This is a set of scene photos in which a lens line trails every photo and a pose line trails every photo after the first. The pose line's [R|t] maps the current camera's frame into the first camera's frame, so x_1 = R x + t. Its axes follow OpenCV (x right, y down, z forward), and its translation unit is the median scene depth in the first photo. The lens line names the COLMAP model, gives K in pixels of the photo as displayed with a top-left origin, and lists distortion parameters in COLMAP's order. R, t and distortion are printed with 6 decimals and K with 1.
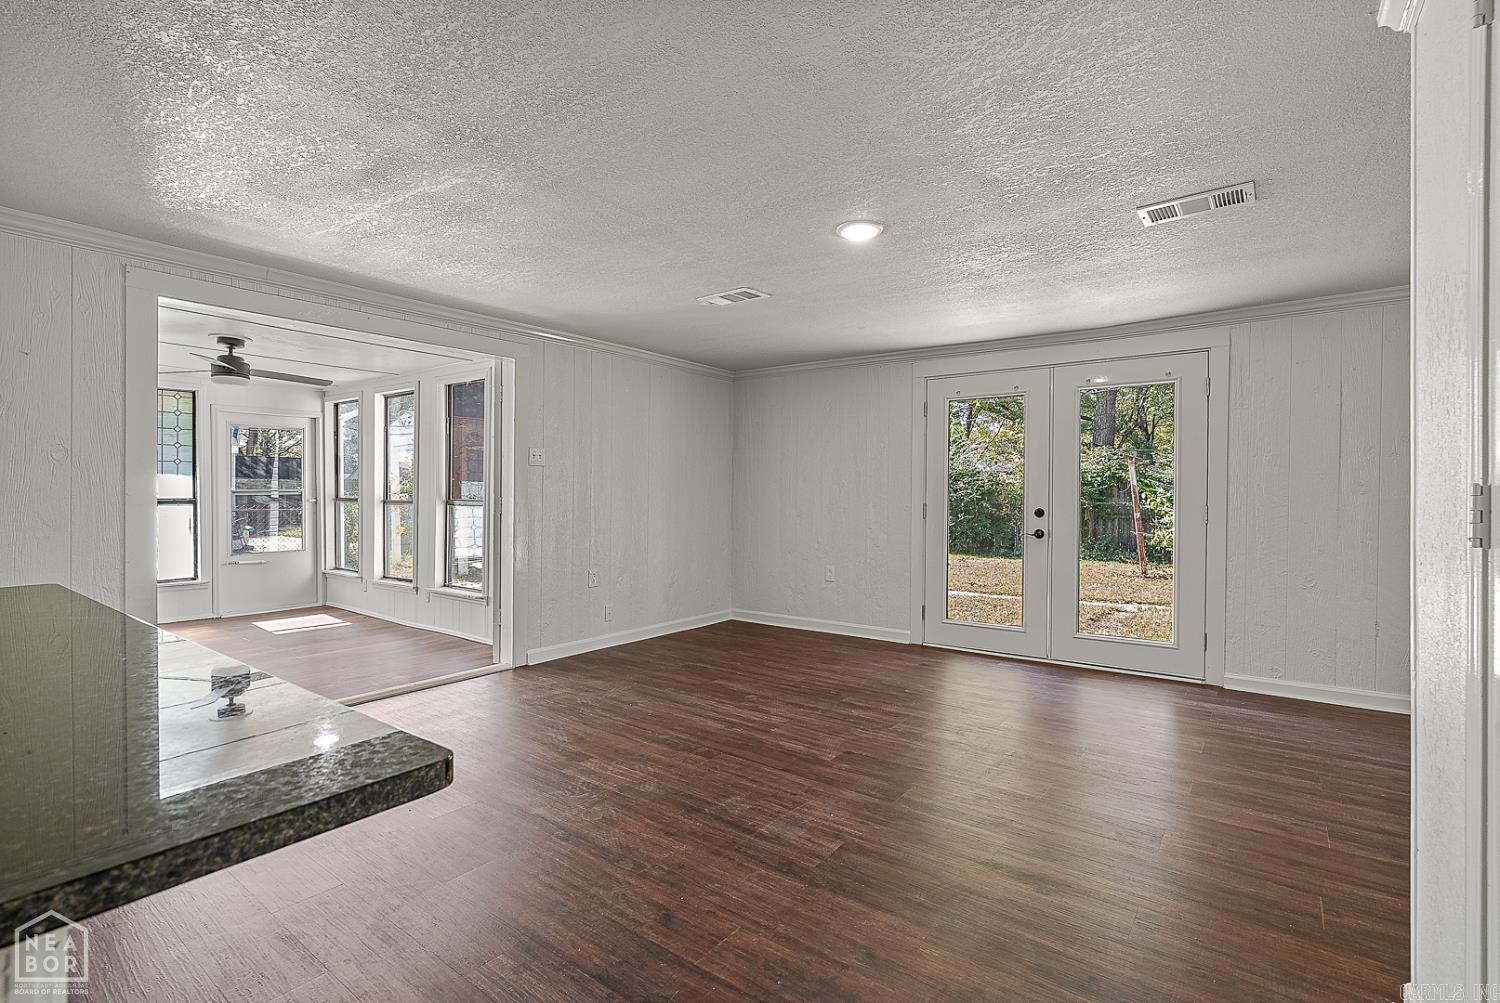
lens RADIAL K [[699.3, 0, 753.7], [0, 699.3, 493.9], [0, 0, 1]] dist [-0.005625, -0.000156]
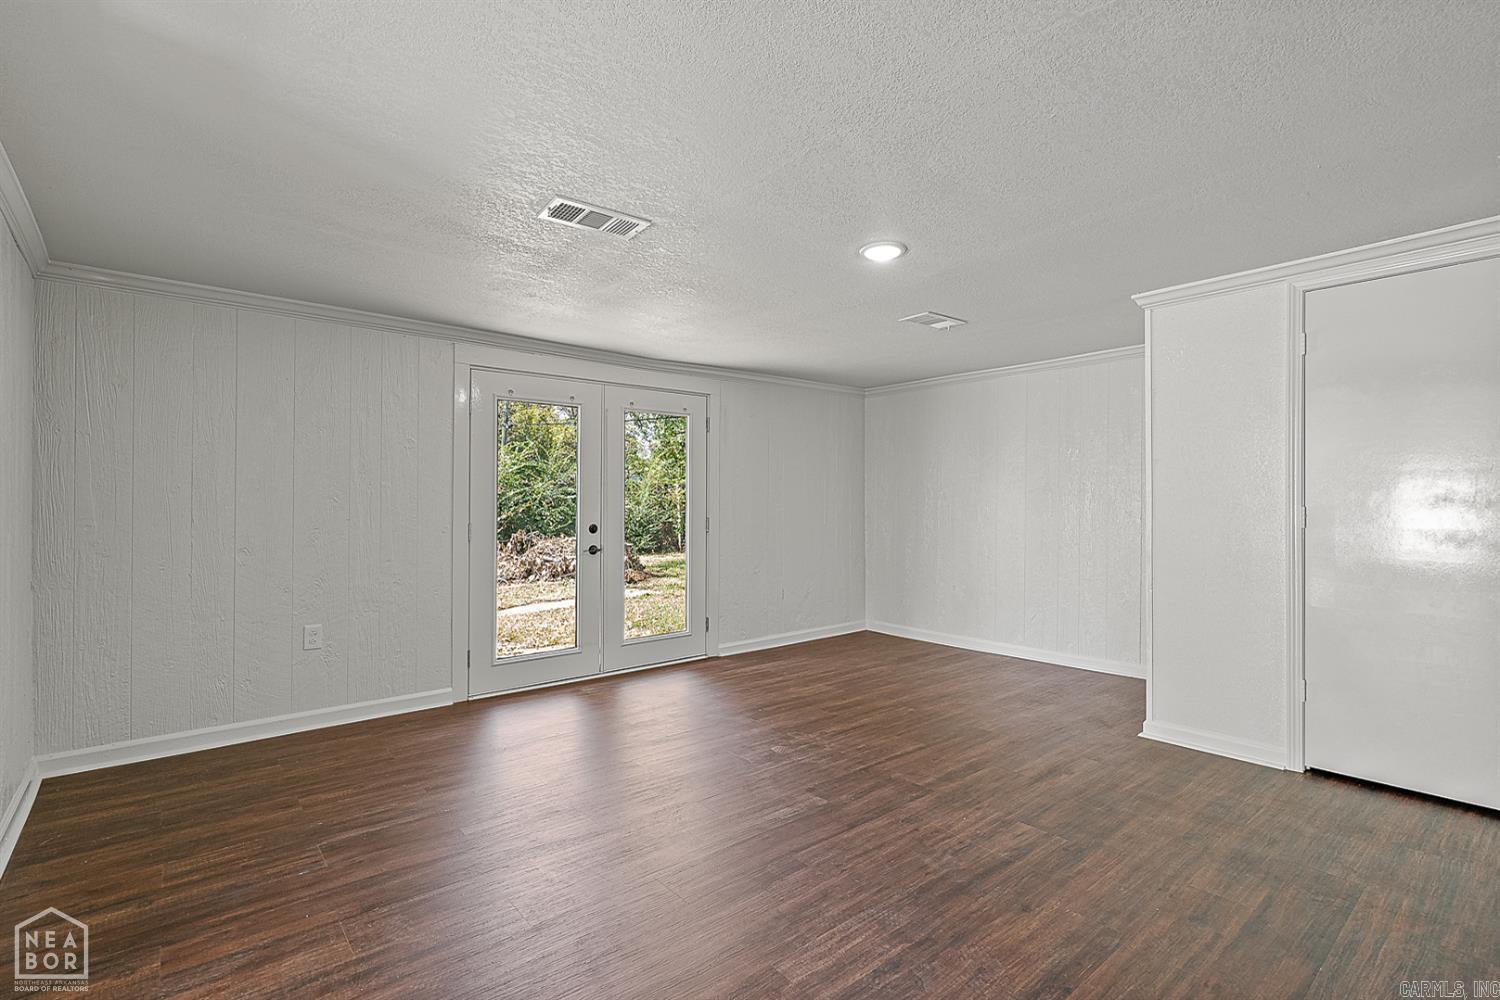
lens RADIAL K [[699.3, 0, 755.1], [0, 699.3, 499.4], [0, 0, 1]] dist [-0.005625, -0.000156]
pose [[0.219976, 0.003844, 0.975498, -0.524014], [0.004956, 0.999975, -0.005058, -0.008307], [-0.975493, 0.005947, 0.219952, 0.573243]]
